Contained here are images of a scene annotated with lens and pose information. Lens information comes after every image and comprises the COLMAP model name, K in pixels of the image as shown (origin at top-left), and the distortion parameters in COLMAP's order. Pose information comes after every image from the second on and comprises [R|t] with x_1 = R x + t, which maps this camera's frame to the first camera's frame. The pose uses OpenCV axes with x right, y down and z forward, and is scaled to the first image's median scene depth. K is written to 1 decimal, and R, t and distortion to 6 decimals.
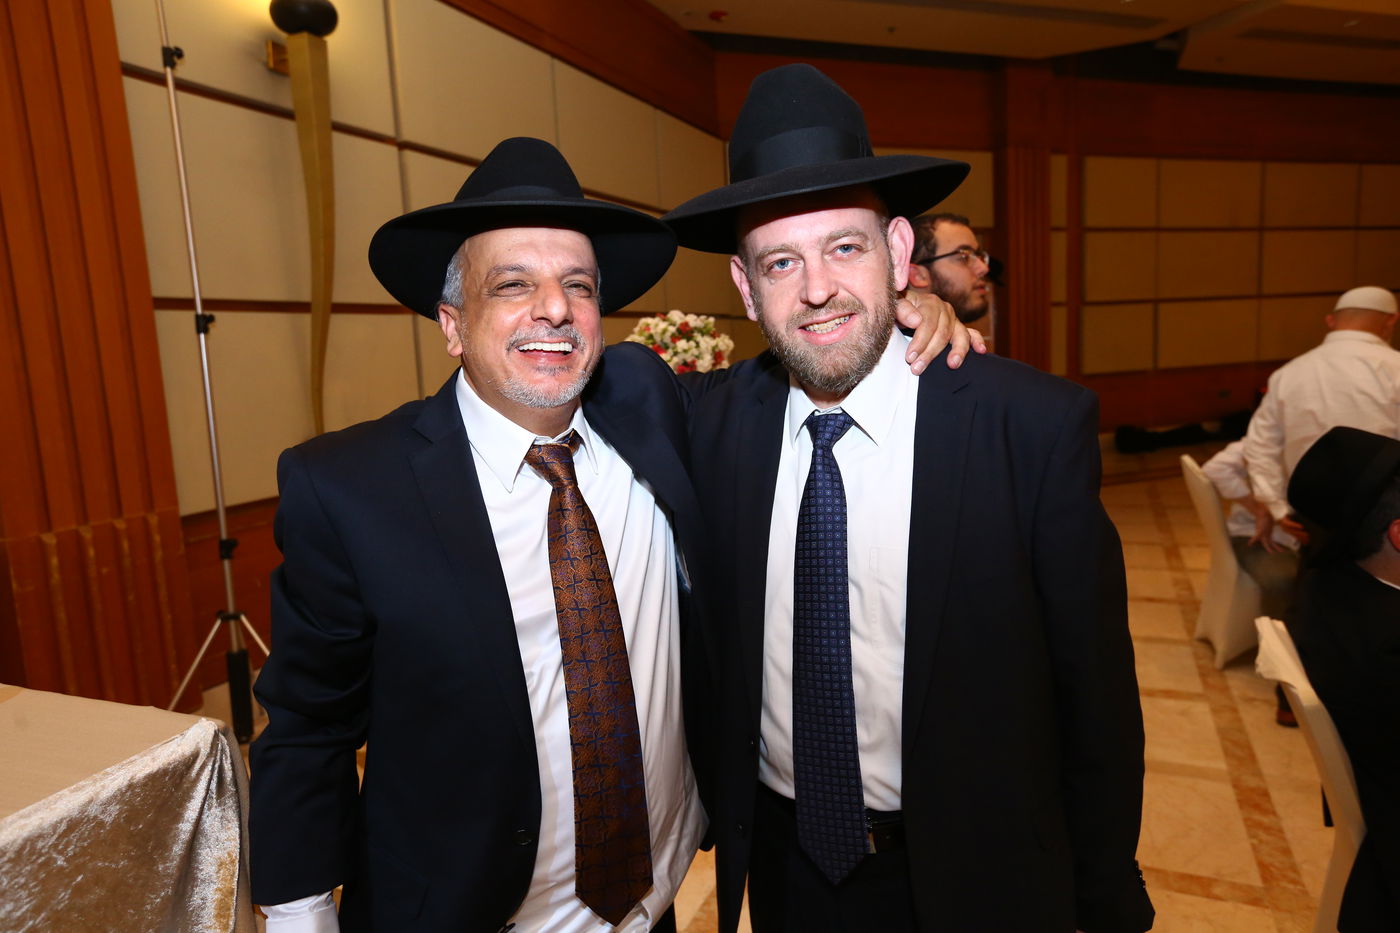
lens RADIAL K [[885.5, 0, 699.6], [0, 885.5, 476.9], [0, 0, 1]] dist [-0.034298, 0.030183]
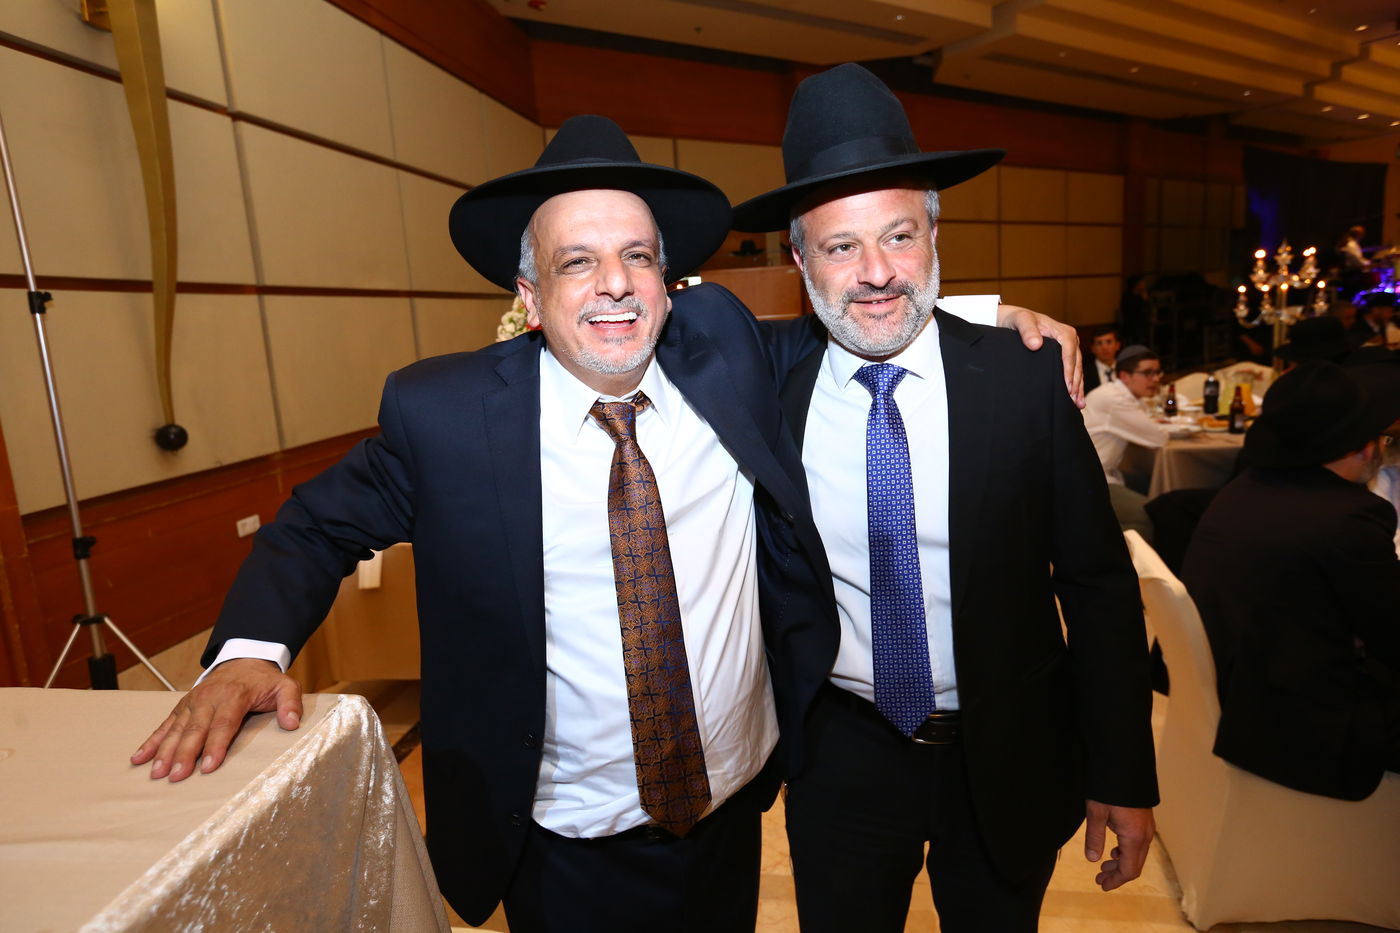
lens RADIAL K [[849.7, 0, 700.0], [0, 849.7, 466.5], [0, 0, 1]] dist [-0.033760, 0.045280]
pose [[0.967535, -0.049934, 0.247755, -0.129796], [0.045878, 0.998702, 0.022124, 0.007332], [-0.248538, -0.010039, 0.968570, -0.023640]]
